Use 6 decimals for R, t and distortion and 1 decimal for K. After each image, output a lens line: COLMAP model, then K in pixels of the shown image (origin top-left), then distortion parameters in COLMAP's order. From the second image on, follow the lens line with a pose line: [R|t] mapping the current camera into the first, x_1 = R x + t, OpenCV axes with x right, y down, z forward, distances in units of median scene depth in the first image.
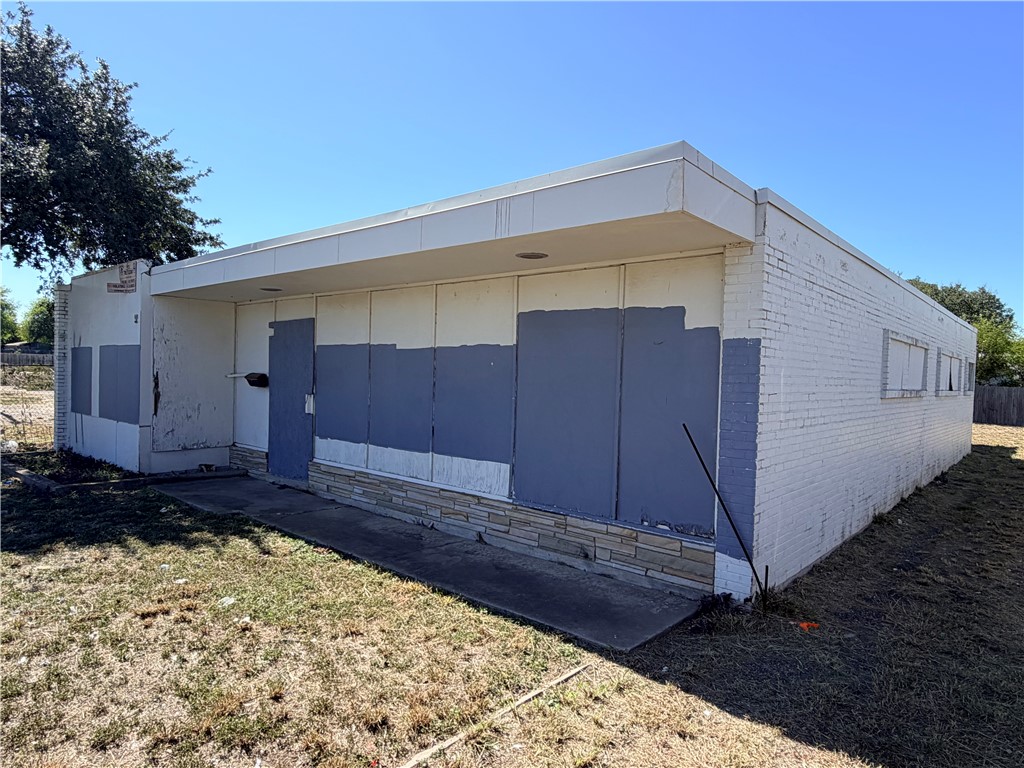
lens RADIAL K [[627.1, 0, 511.6], [0, 627.1, 385.6], [0, 0, 1]] dist [-0.002348, 0.000661]
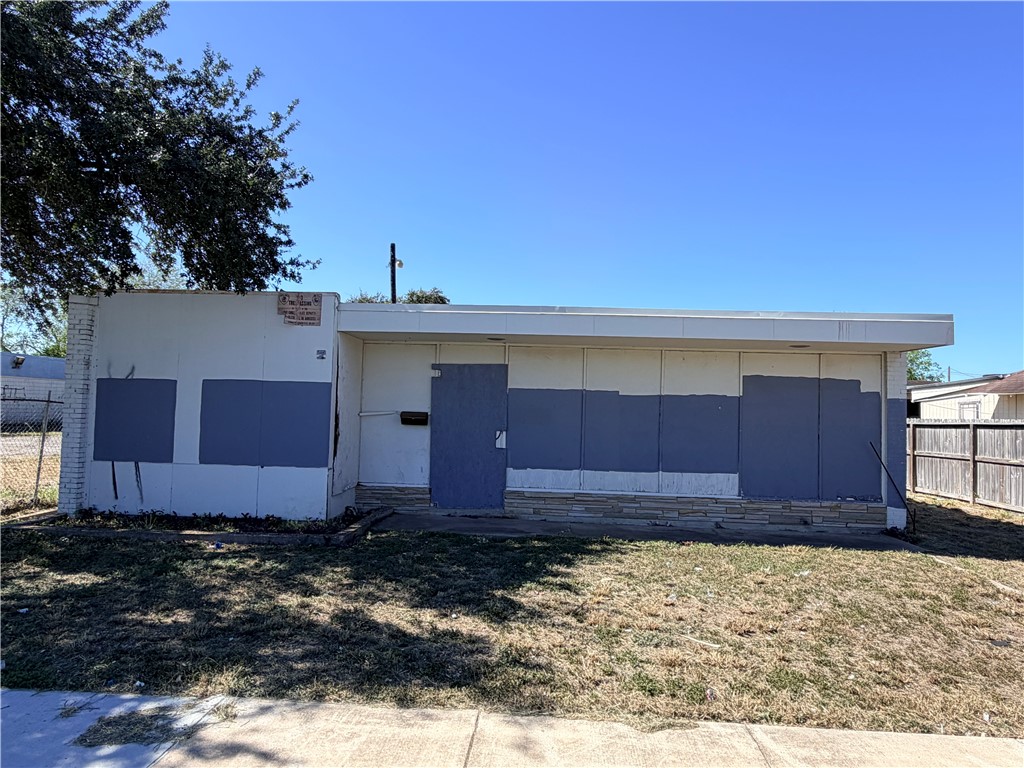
lens RADIAL K [[627.1, 0, 513.0], [0, 627.1, 385.2], [0, 0, 1]] dist [-0.002348, 0.000661]
pose [[0.785730, 0.022080, 0.618175, -1.232473], [0.004989, 0.999104, -0.042028, -0.026026], [-0.618549, 0.036107, 0.784916, 0.115141]]
